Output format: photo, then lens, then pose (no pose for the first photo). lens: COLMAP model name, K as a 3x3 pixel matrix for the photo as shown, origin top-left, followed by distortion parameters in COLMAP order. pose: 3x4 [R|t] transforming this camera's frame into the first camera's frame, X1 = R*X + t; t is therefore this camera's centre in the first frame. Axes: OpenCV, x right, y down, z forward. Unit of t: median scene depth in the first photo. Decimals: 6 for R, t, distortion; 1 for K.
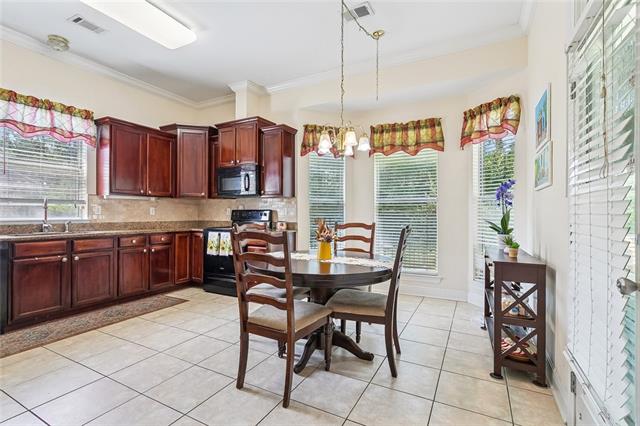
lens RADIAL K [[299.7, 0, 319.5], [0, 299.7, 213.2], [0, 0, 1]] dist [-0.002177, 0.000077]
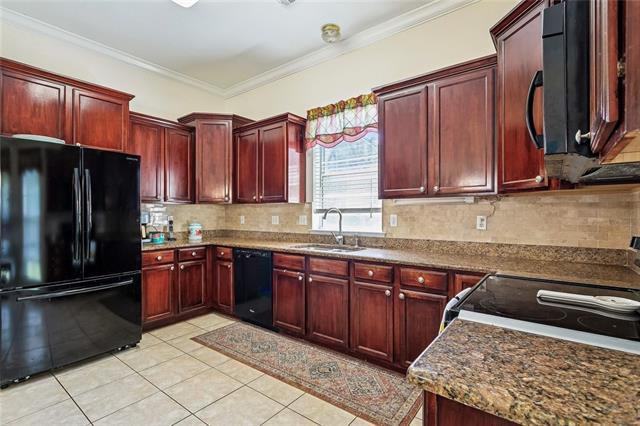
lens RADIAL K [[299.7, 0, 321.0], [0, 299.7, 214.8], [0, 0, 1]] dist [-0.002177, 0.000077]
pose [[-0.172398, -0.003957, -0.985019, 0.008626], [0.002674, 0.999986, -0.004485, -0.024471], [0.985024, -0.003407, -0.172385, 1.103805]]
